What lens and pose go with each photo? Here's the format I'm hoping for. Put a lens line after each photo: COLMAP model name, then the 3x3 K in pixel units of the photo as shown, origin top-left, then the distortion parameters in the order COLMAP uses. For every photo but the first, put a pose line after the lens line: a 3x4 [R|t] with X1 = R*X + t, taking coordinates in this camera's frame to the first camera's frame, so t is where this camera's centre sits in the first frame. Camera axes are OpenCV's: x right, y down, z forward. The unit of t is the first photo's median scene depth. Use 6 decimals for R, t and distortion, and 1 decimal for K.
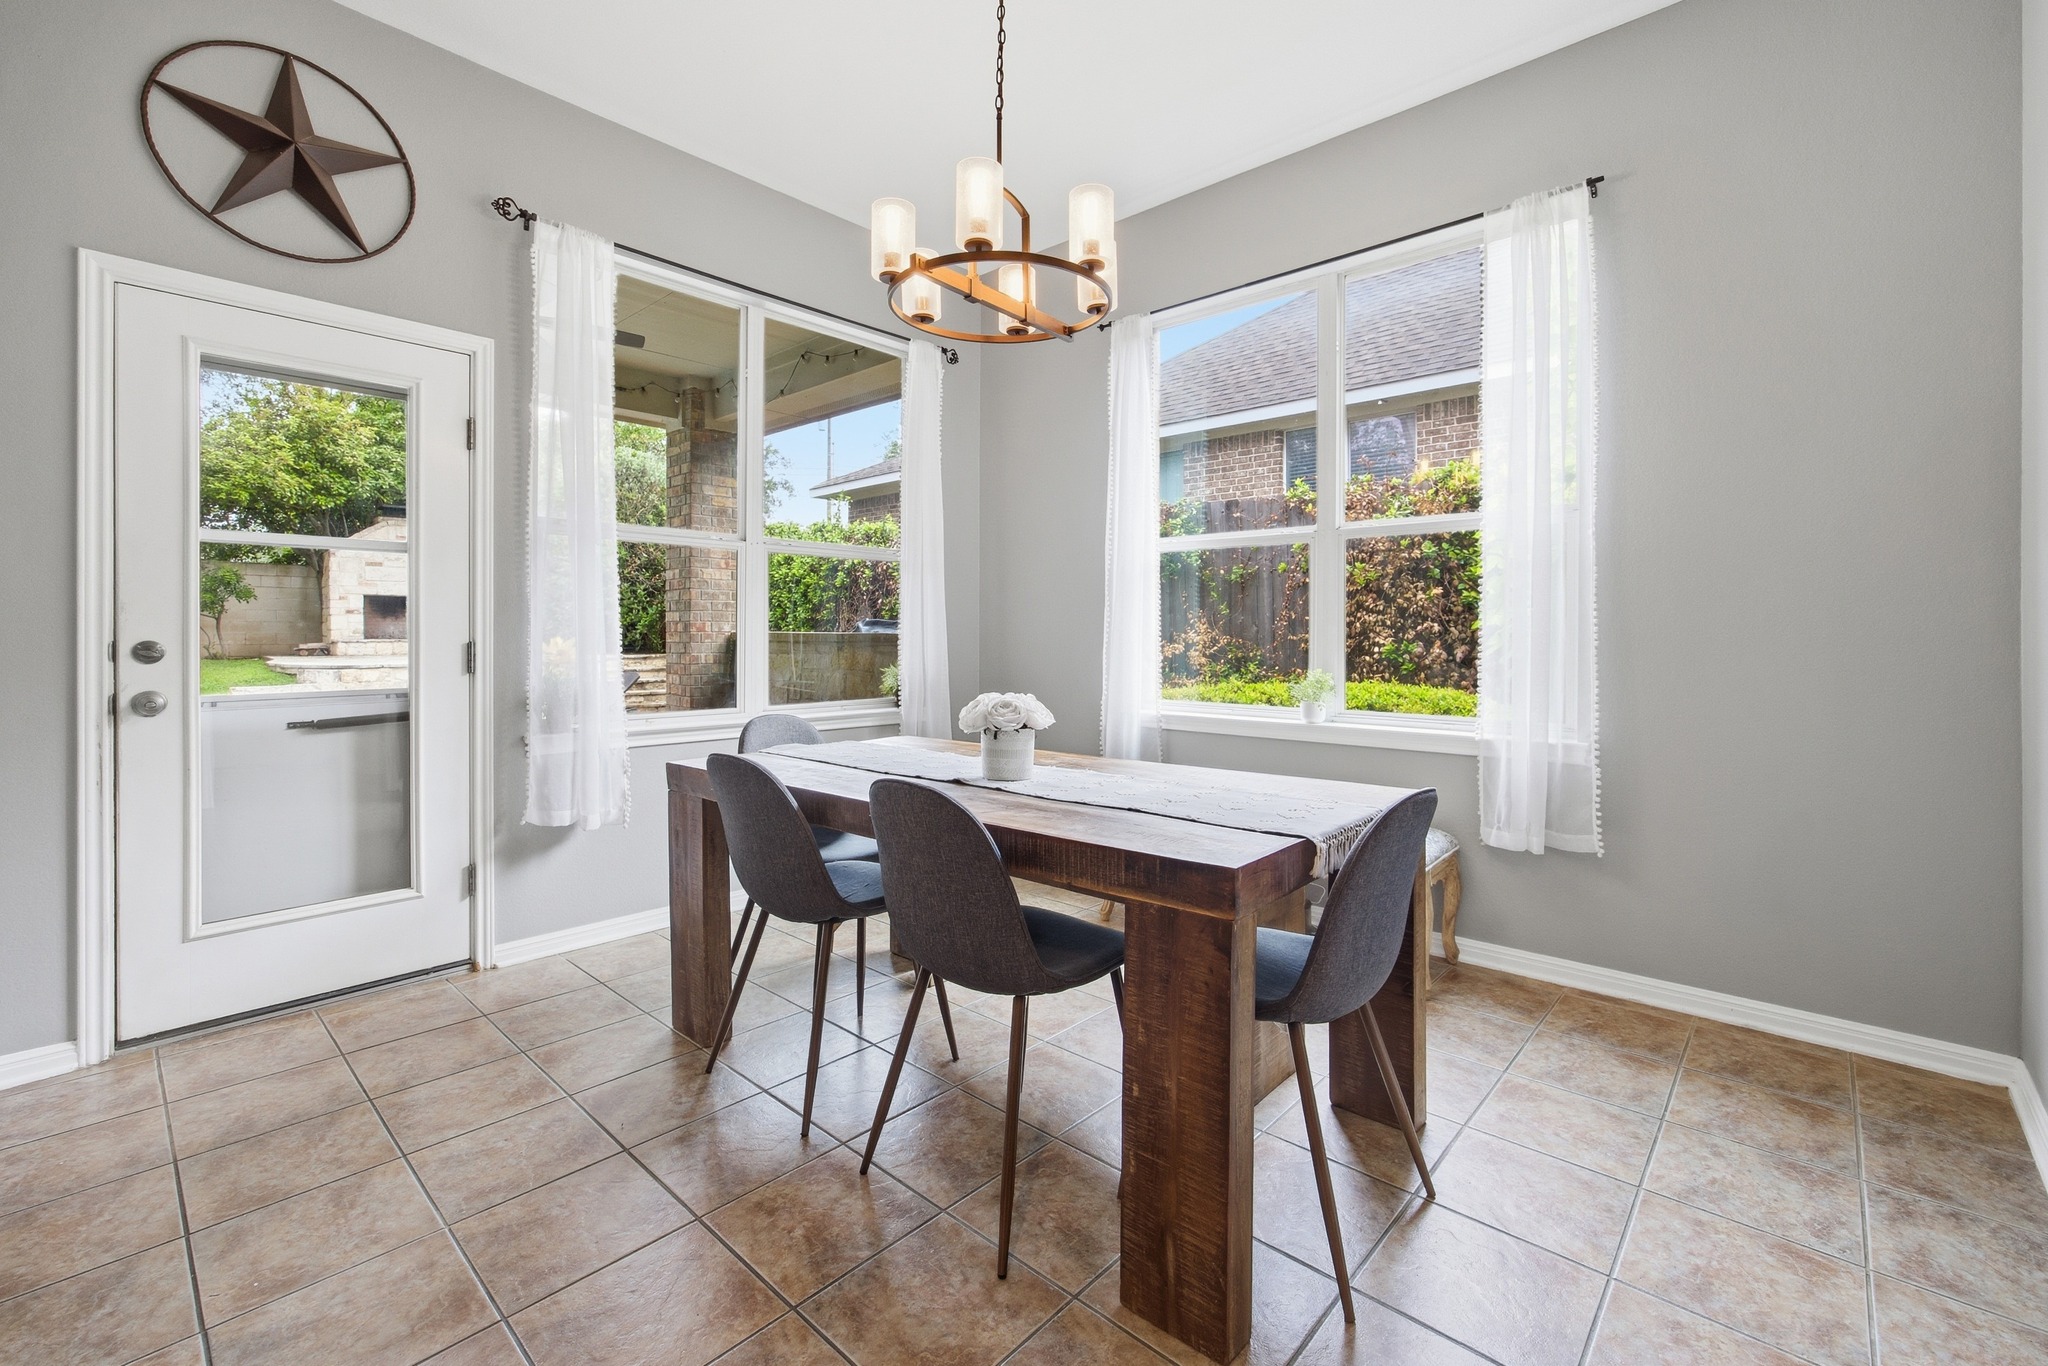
lens RADIAL K [[870.1, 0, 1003.2], [0, 870.1, 629.3], [0, 0, 1]] dist [0.010533, 0.000654]
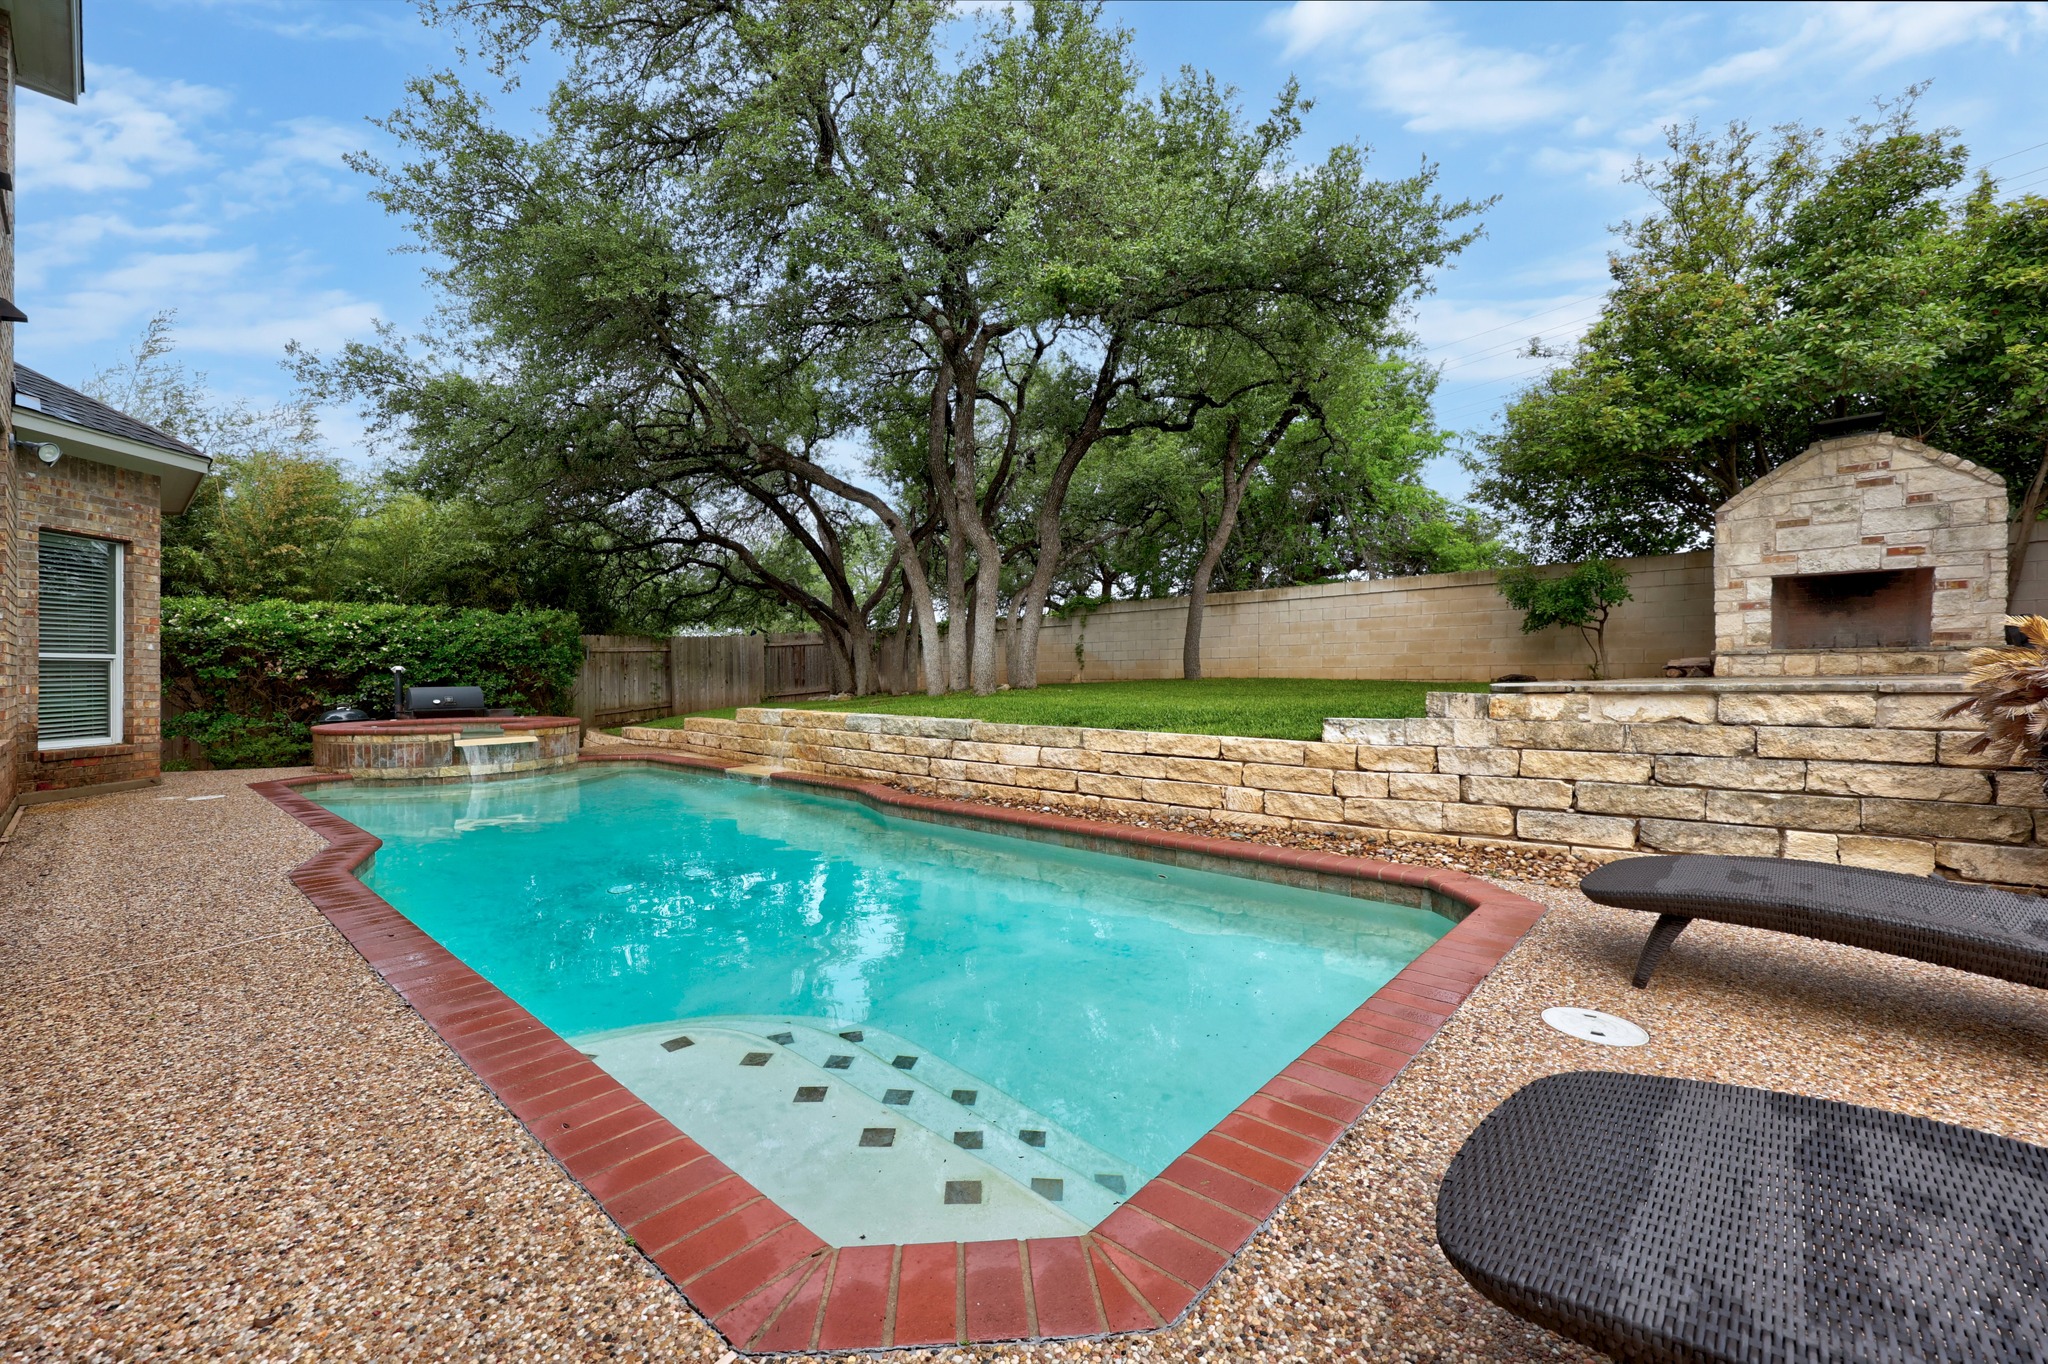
lens RADIAL K [[808.0, 0, 1019.1], [0, 808.0, 684.9], [0, 0, 1]] dist [0.000000, -0.000097]
pose [[0.033329, 0.014990, -0.999332, -0.205654], [0.021637, 0.999642, 0.015716, 0.017035], [0.999210, -0.022147, 0.032993, 0.504722]]
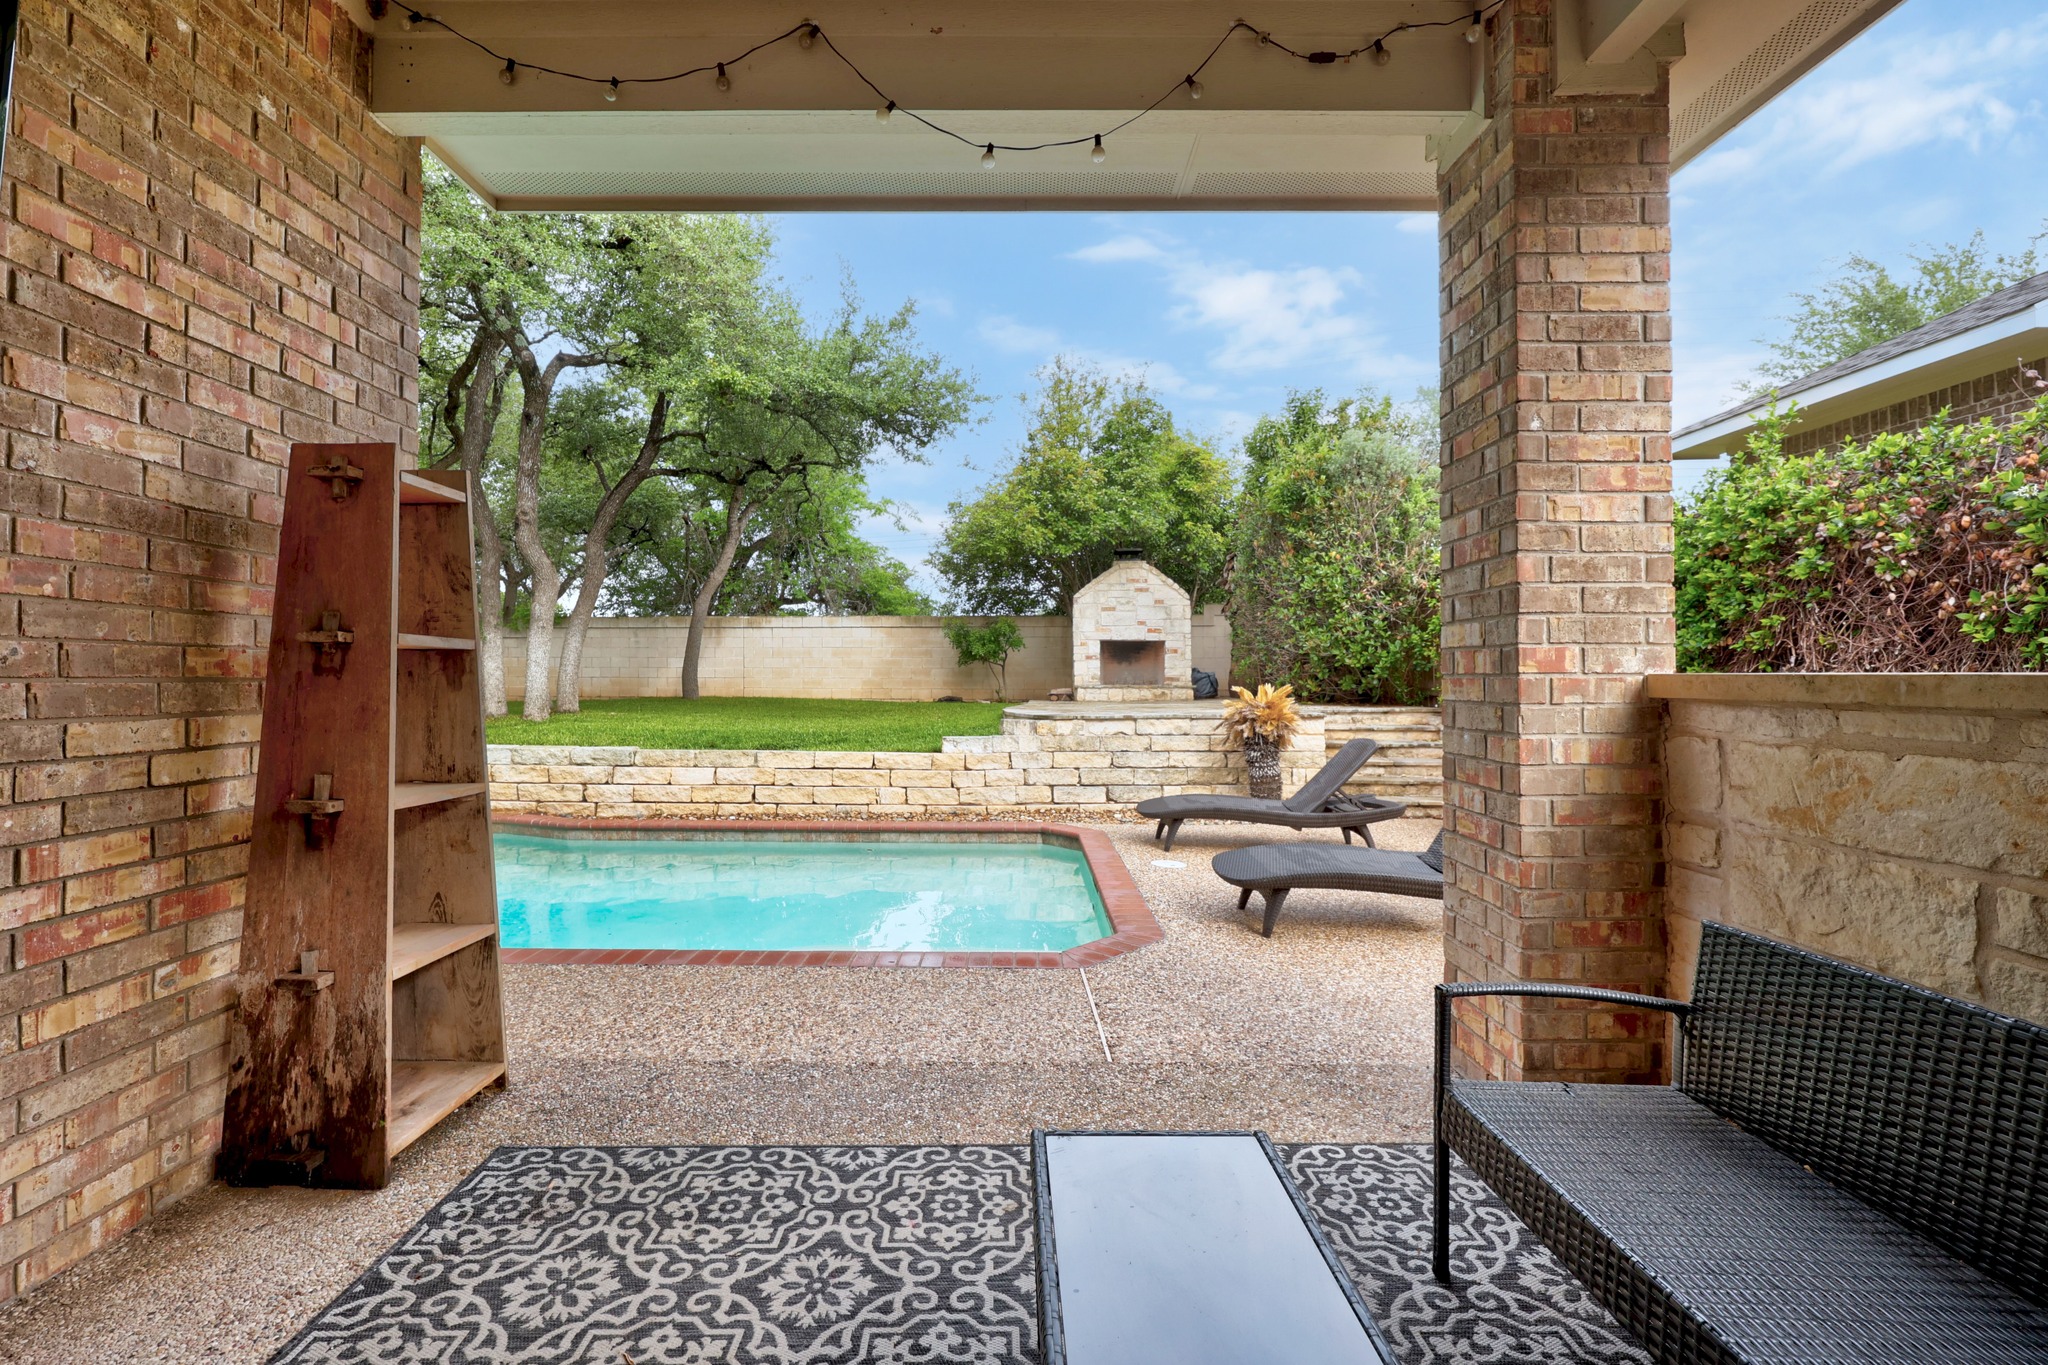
lens RADIAL K [[793.4, 0, 1014.9], [0, 793.4, 668.7], [0, 0, 1]] dist [-0.001617, -0.000016]
pose [[0.678053, -0.010452, -0.734939, -0.141426], [0.004977, 0.999941, -0.009629, 0.001395], [0.734996, 0.002871, 0.678065, 0.342135]]
